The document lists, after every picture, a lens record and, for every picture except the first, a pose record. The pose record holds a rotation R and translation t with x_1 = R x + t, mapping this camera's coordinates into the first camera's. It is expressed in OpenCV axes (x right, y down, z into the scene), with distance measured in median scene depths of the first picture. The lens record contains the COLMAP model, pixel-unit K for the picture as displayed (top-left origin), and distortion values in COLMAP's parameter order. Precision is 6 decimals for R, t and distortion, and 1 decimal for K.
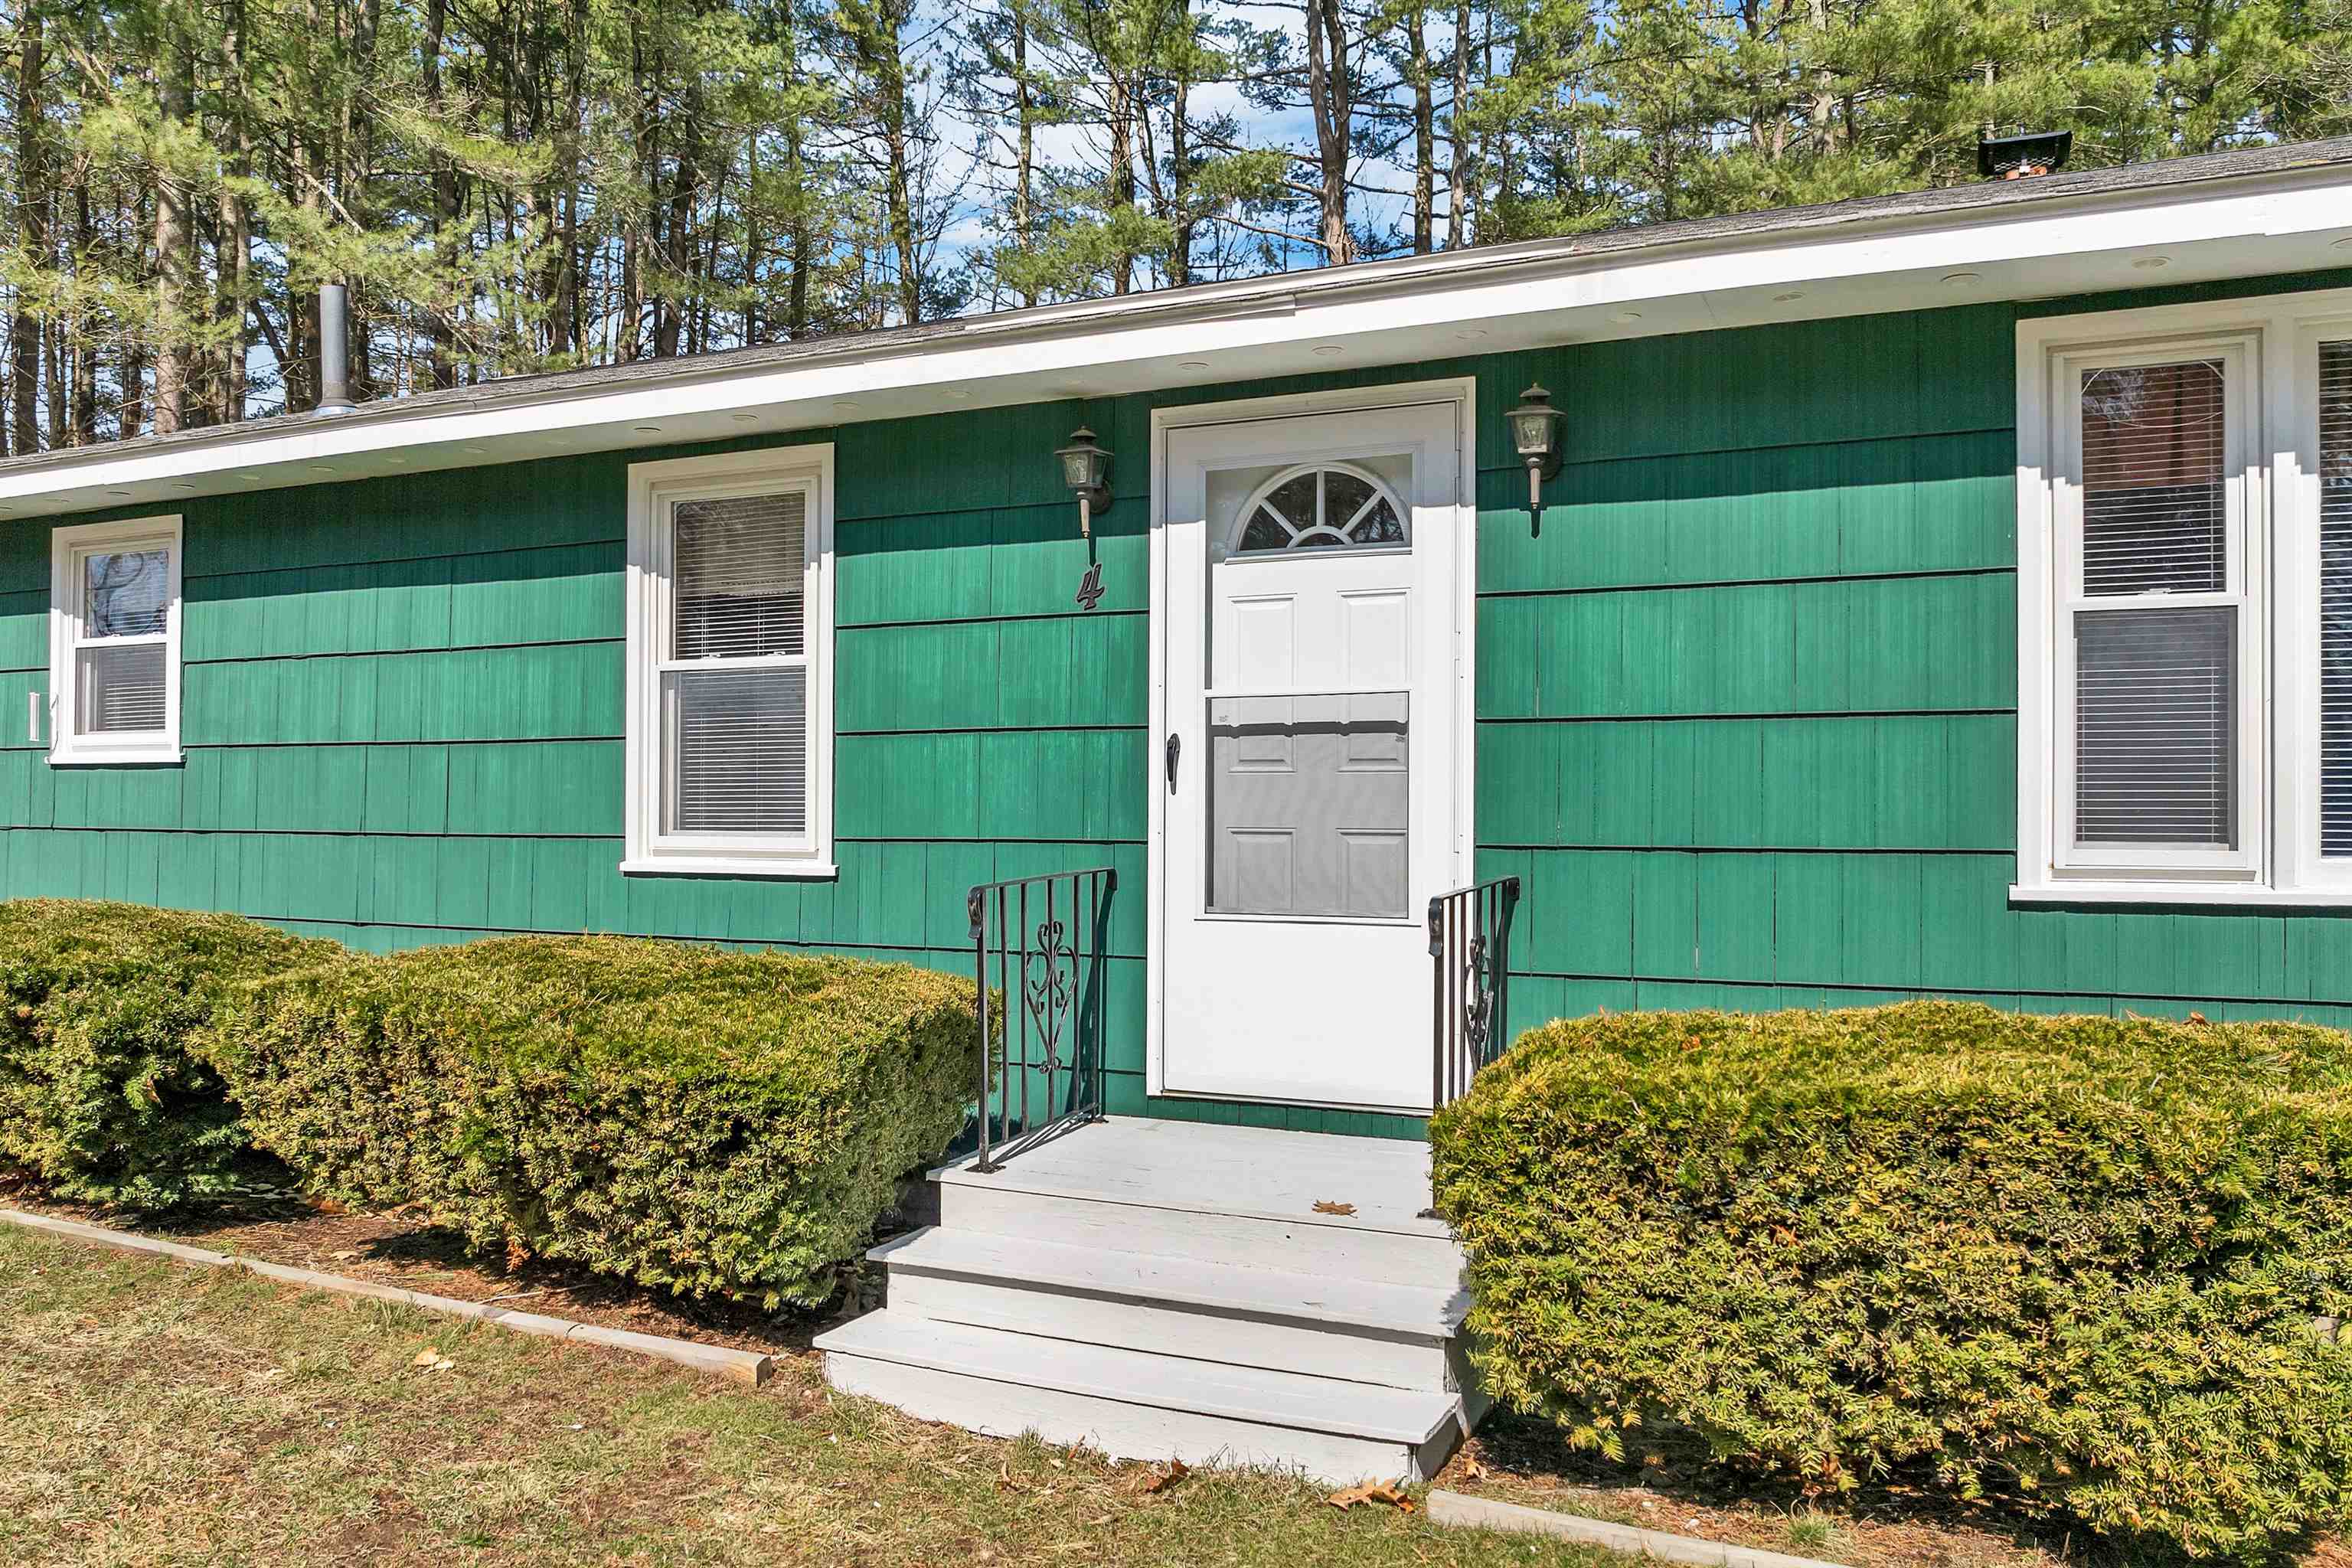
lens RADIAL K [[1697.9, 0, 1165.3], [0, 1697.9, 789.9], [0, 0, 1]] dist [-0.037772, 0.010752]
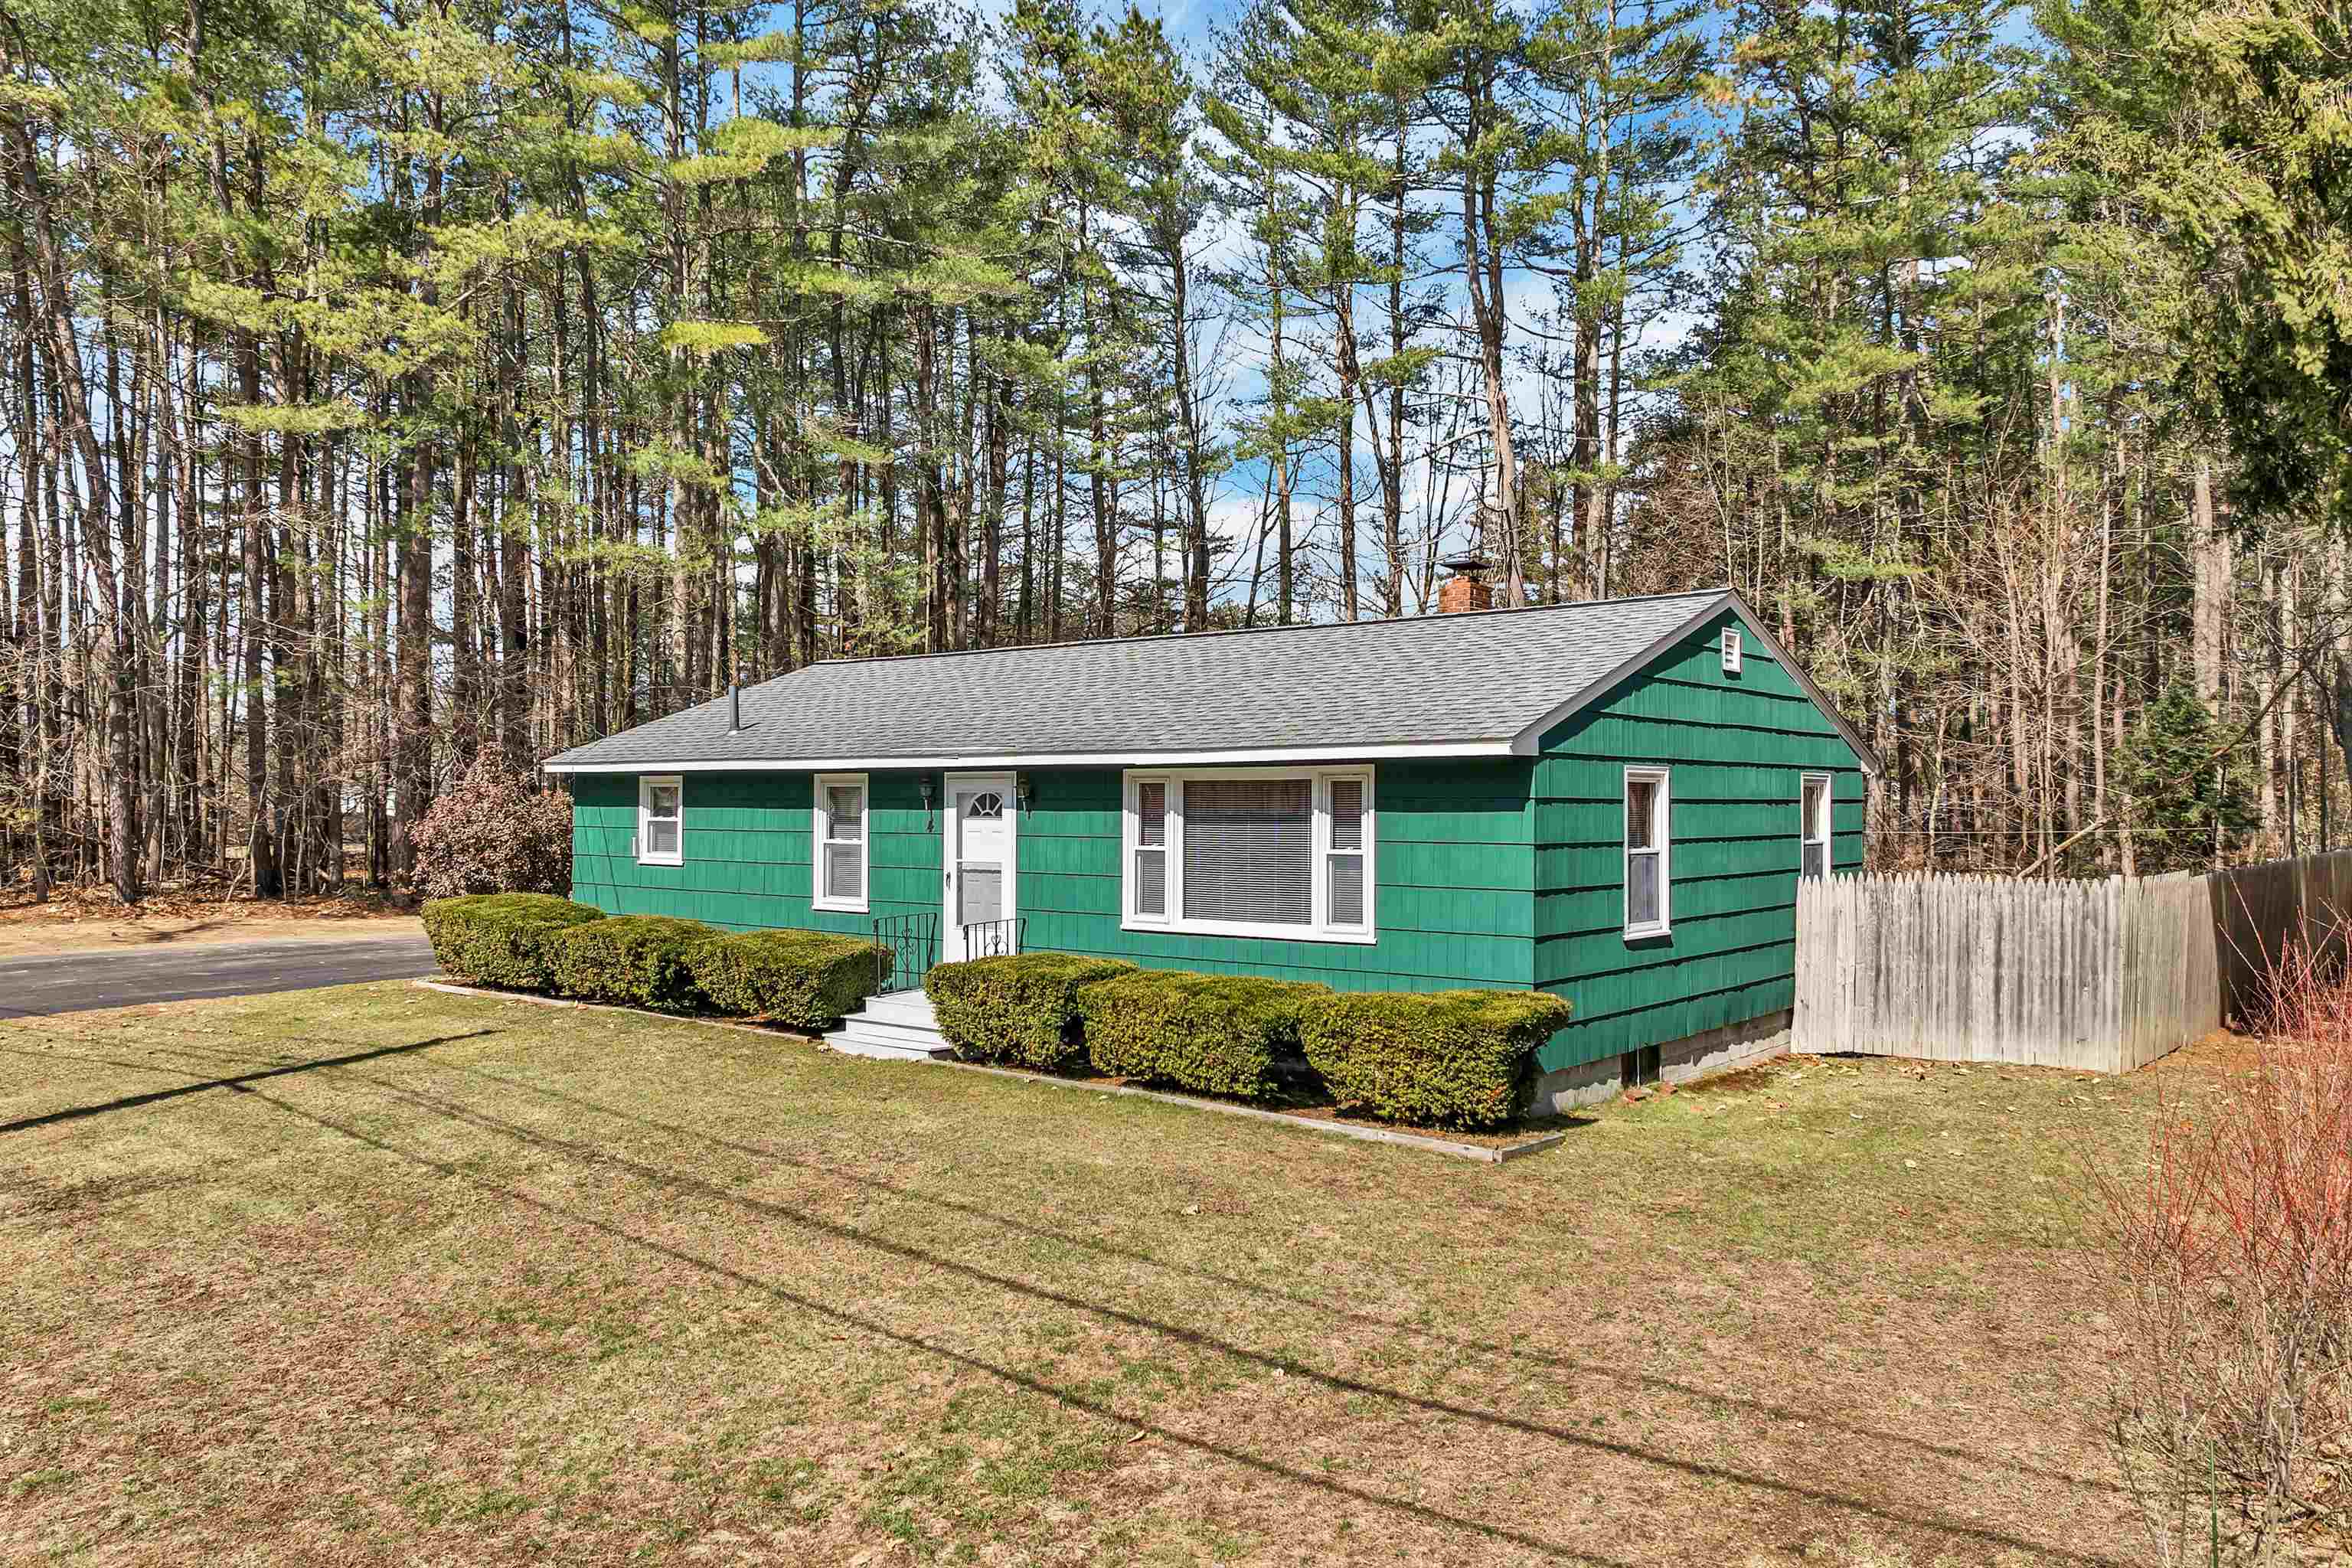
lens RADIAL K [[1697.9, 0, 1176.6], [0, 1697.9, 785.6], [0, 0, 1]] dist [-0.037772, 0.010752]
pose [[0.966341, -0.006903, -0.257171, 1.277190], [0.008116, 0.999960, 0.003654, -0.208385], [0.257136, -0.005618, 0.966359, -2.065694]]
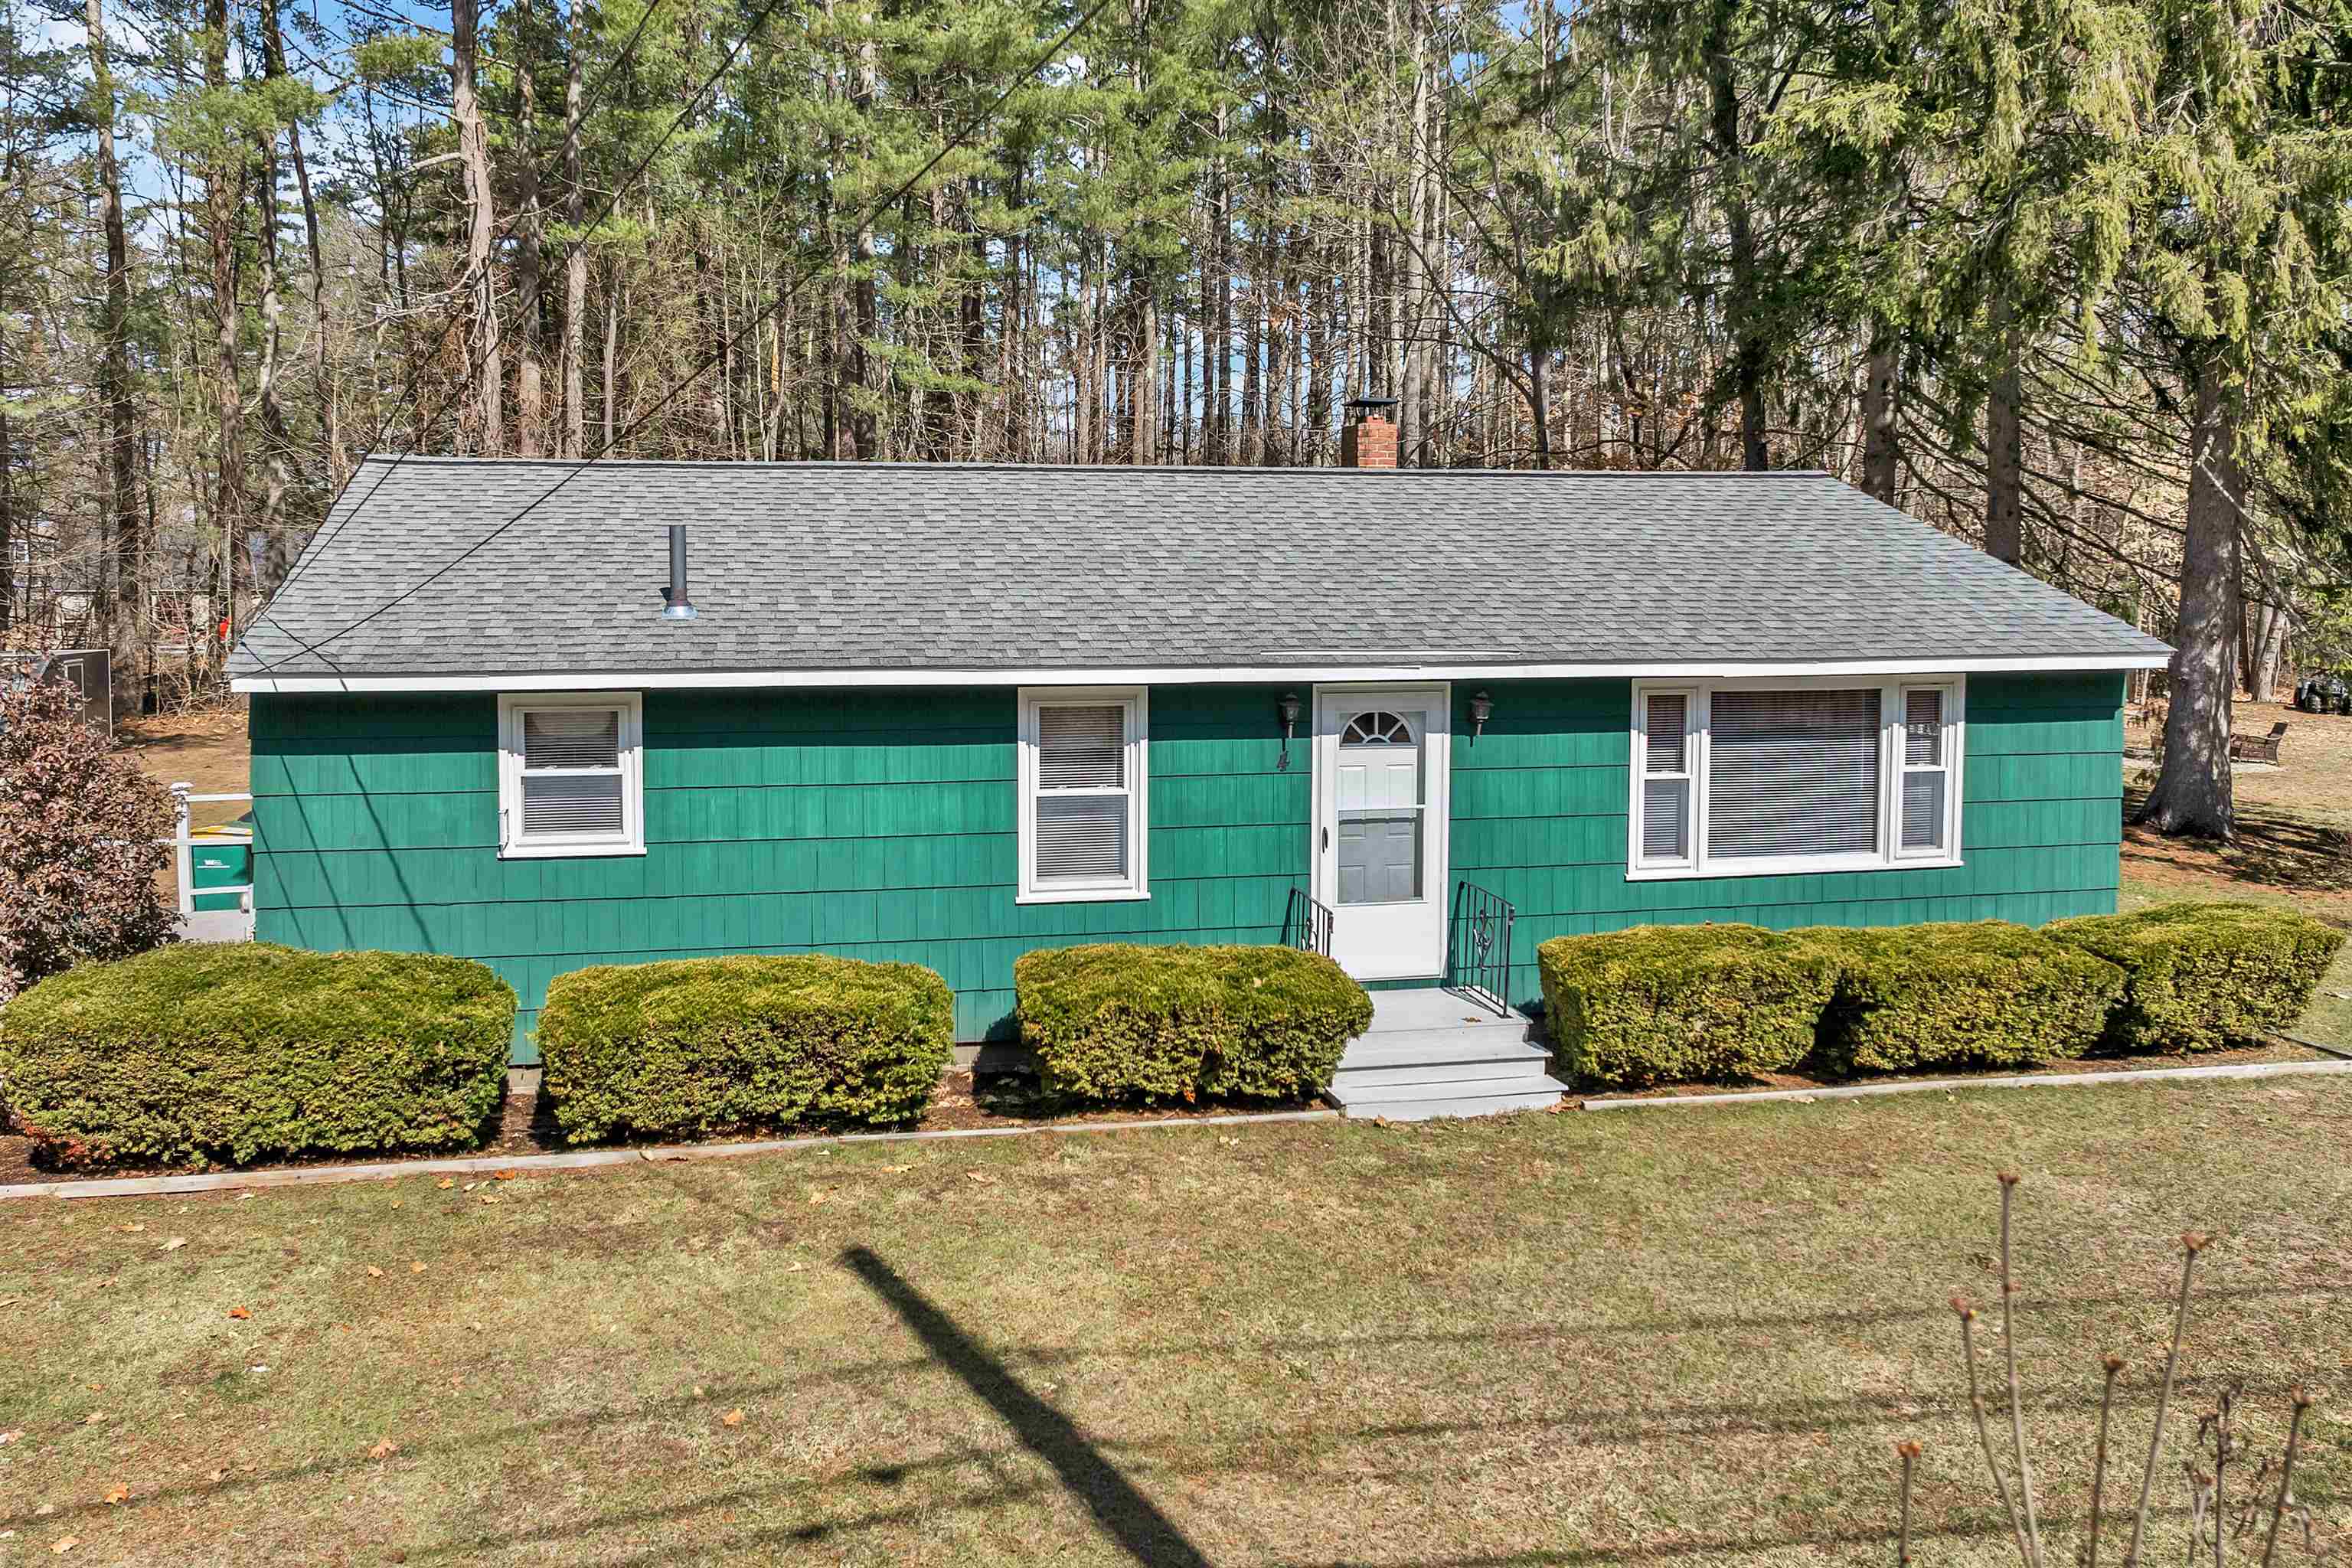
lens RADIAL K [[1697.9, 0, 1101.1], [0, 1697.9, 660.1], [0, 0, 1]] dist [-0.037772, 0.010752]
pose [[0.819970, -0.033831, 0.571406, -1.541530], [-0.001951, 0.998081, 0.061893, -0.398312], [-0.572404, -0.051865, 0.818330, -0.690537]]
